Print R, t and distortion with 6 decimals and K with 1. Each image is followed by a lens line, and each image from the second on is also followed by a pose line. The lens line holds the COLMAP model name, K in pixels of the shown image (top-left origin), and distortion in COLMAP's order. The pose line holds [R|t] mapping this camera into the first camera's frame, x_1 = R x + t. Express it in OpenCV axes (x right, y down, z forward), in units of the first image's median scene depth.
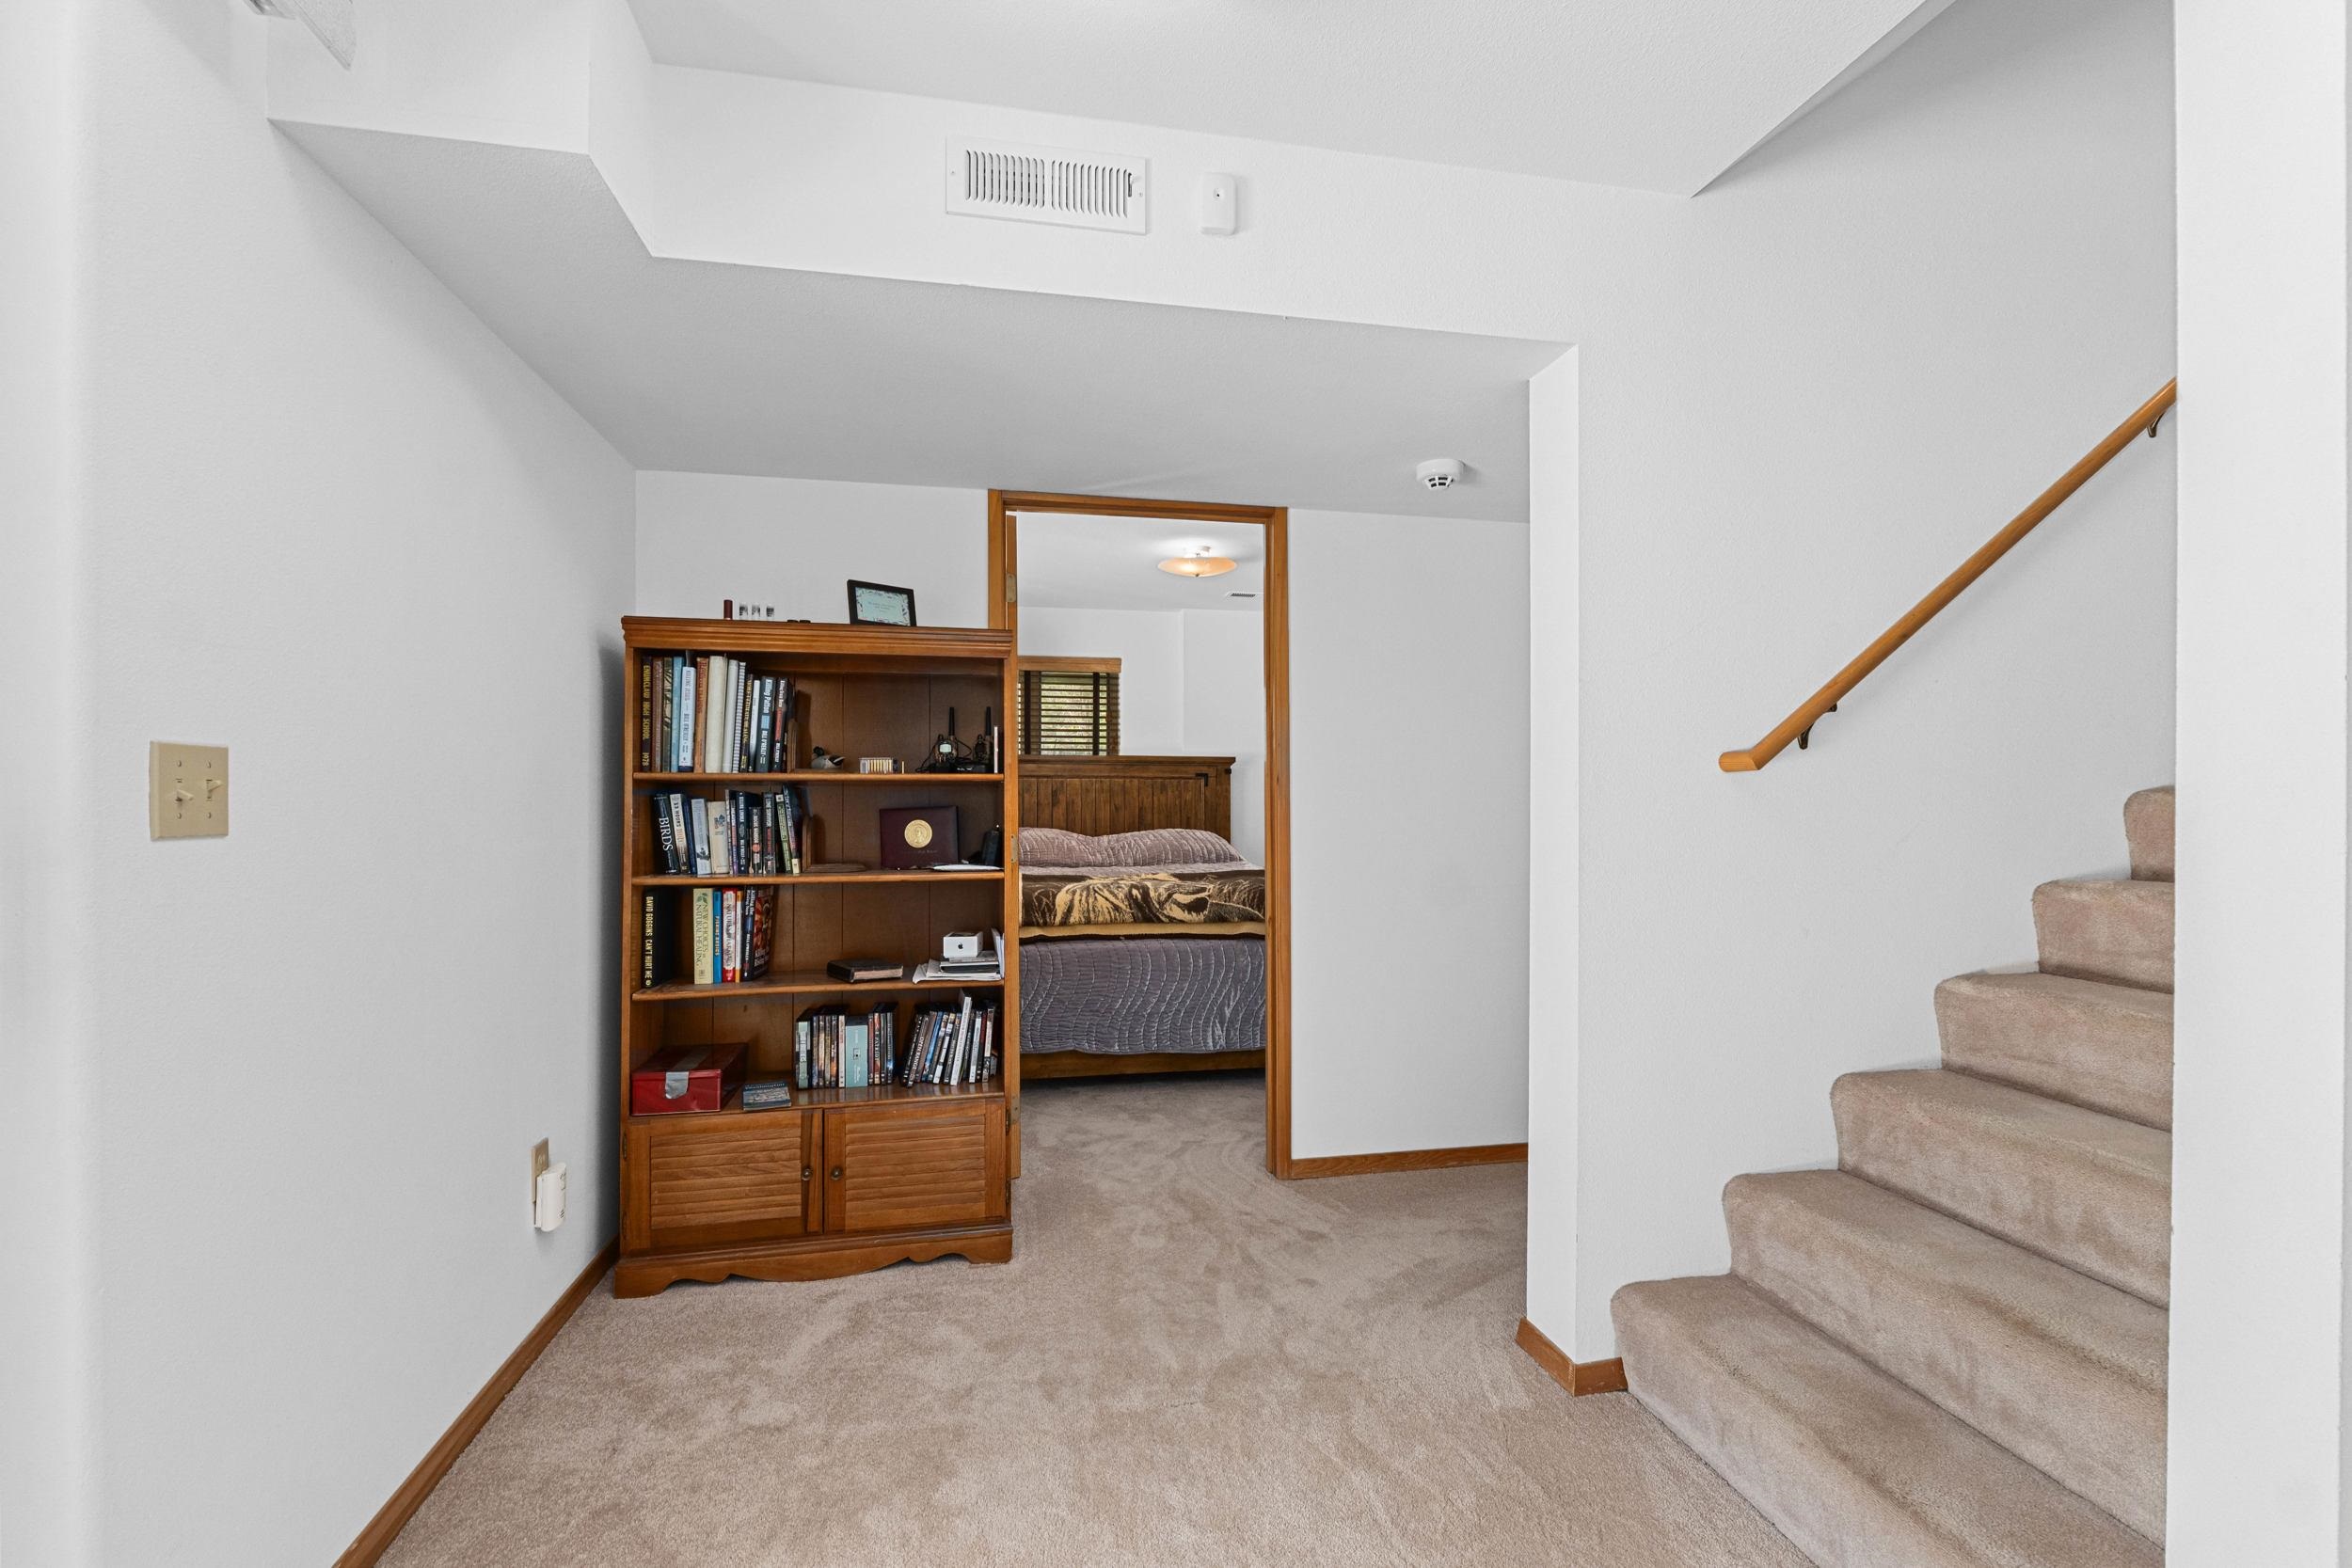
lens RADIAL K [[1002.2, 0, 1173.5], [0, 1002.2, 792.7], [0, 0, 1]] dist [-0.006385, 0.000634]
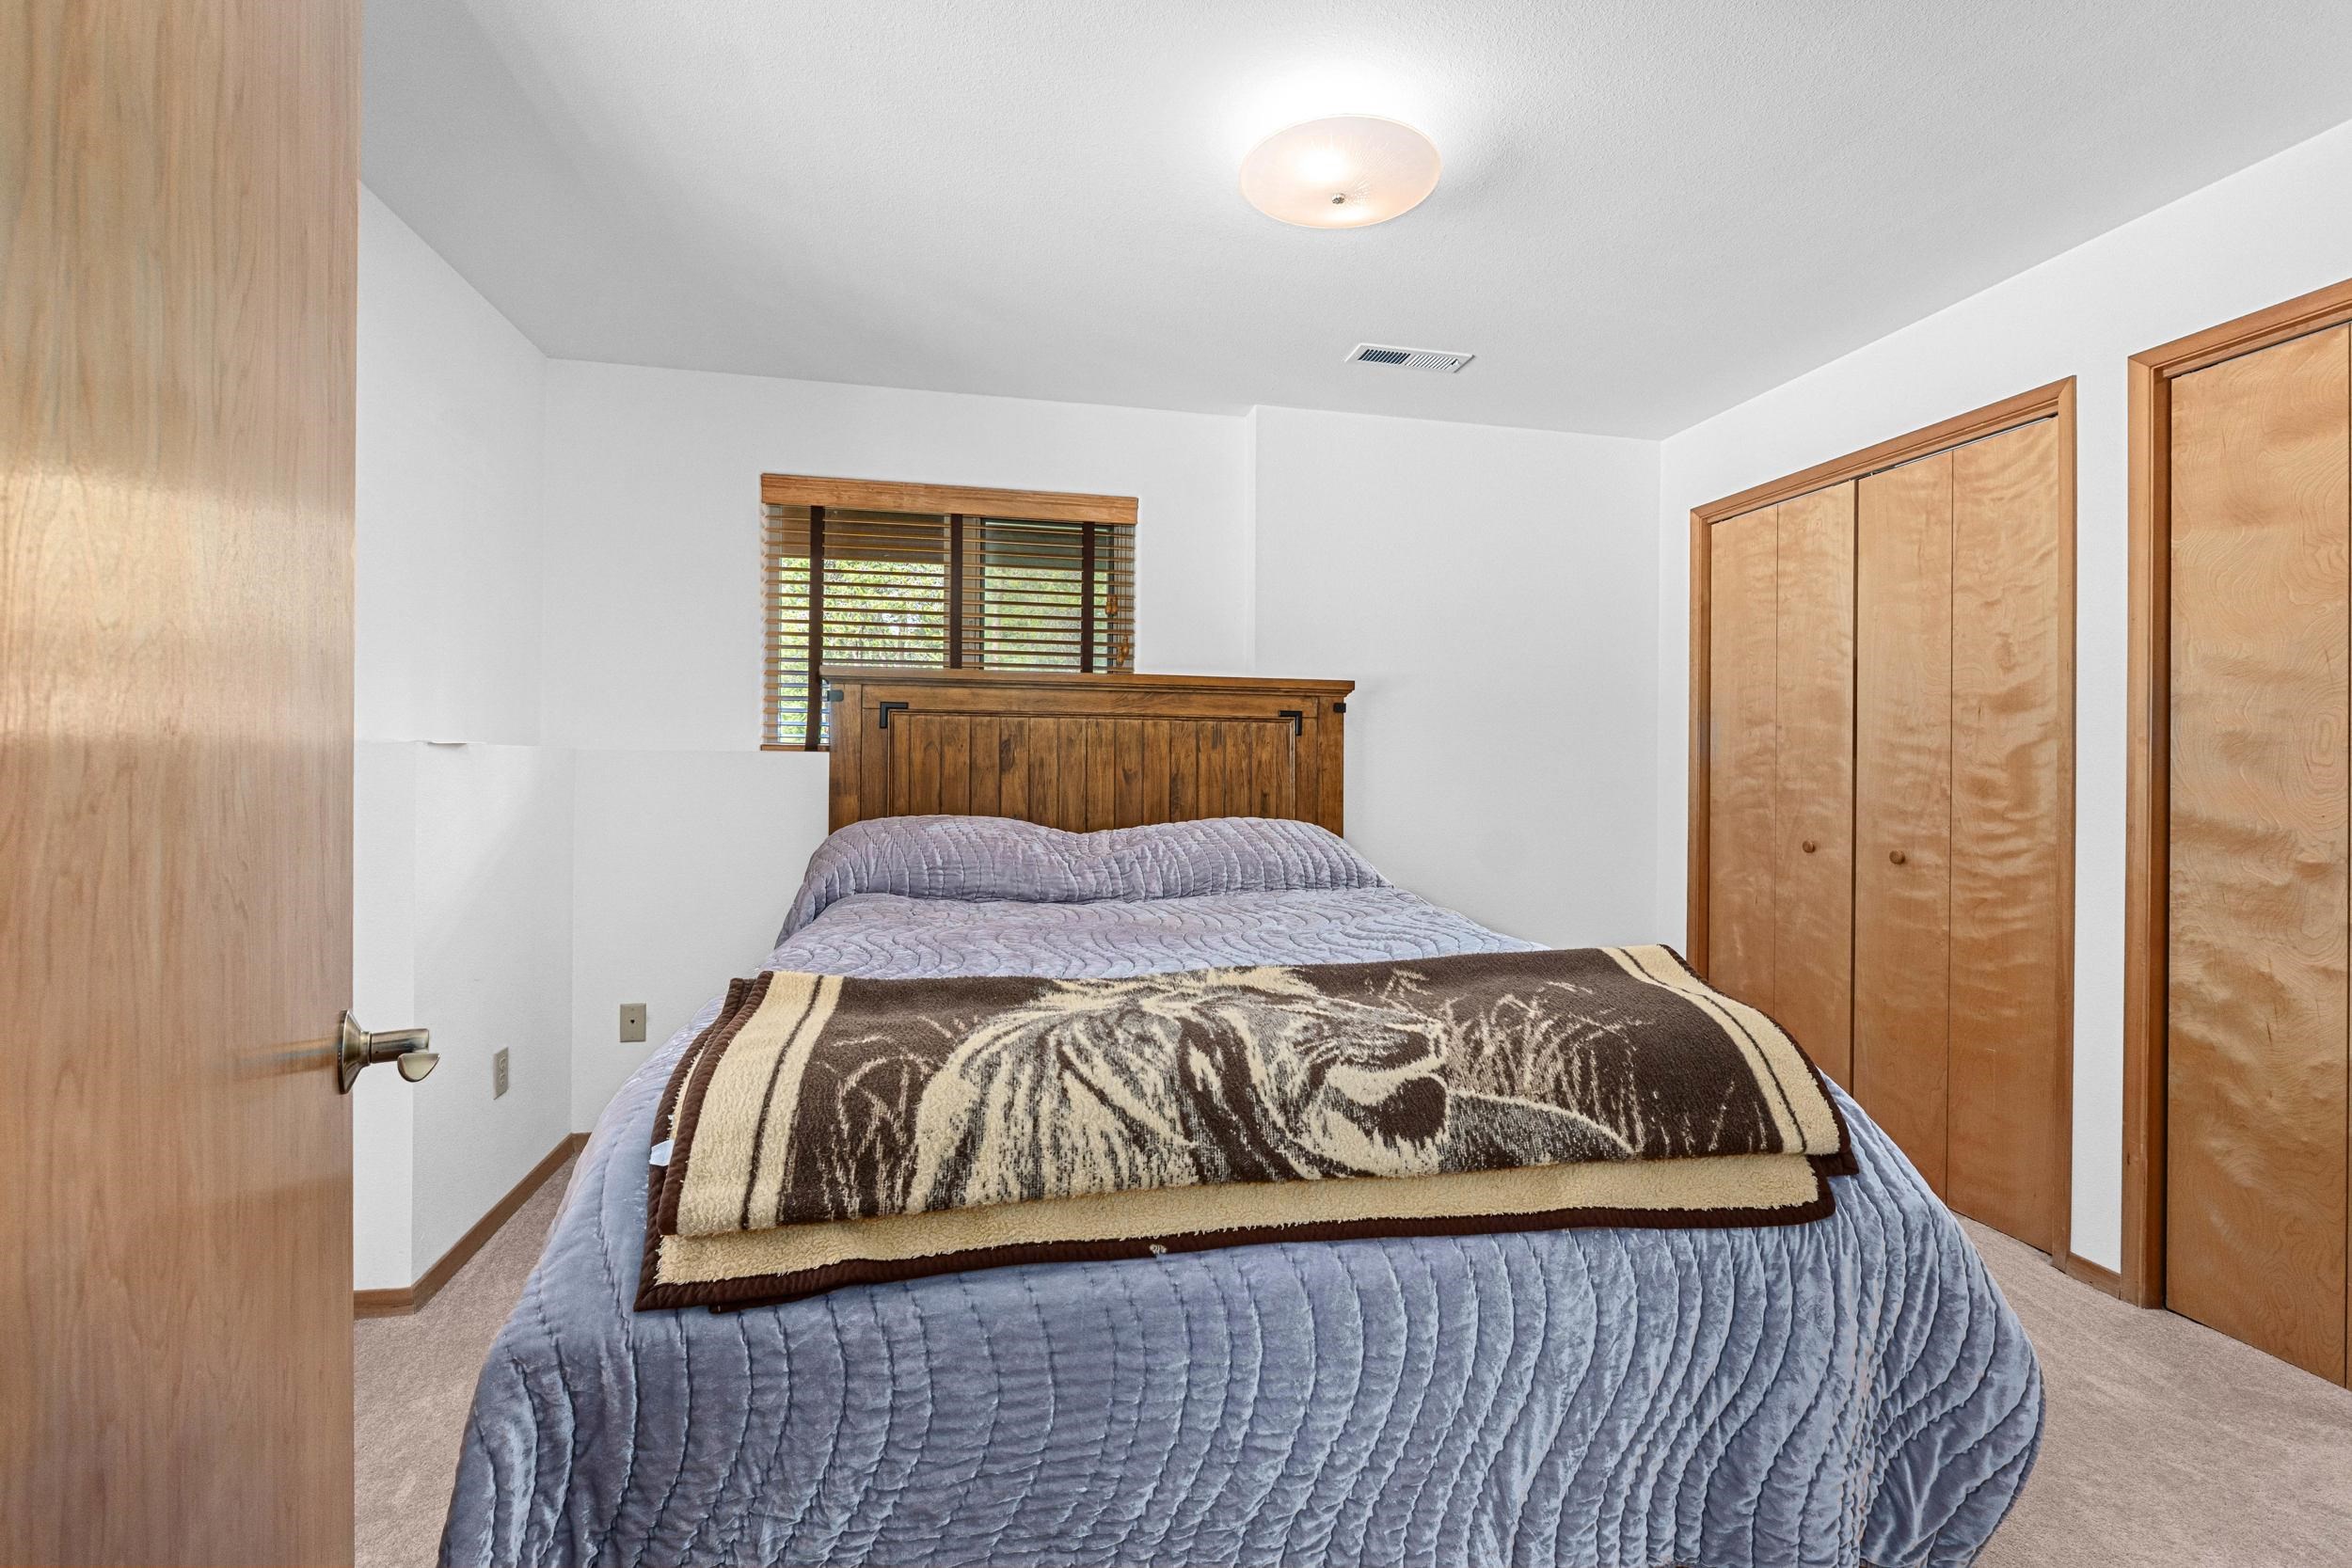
lens RADIAL K [[1002.2, 0, 1185.3], [0, 1002.2, 769.5], [0, 0, 1]] dist [-0.006385, 0.000634]
pose [[0.999939, 0.006796, 0.008675, -0.033987], [-0.006872, 0.999939, 0.008663, 0.007711], [-0.008615, -0.008722, 0.999925, 0.525520]]
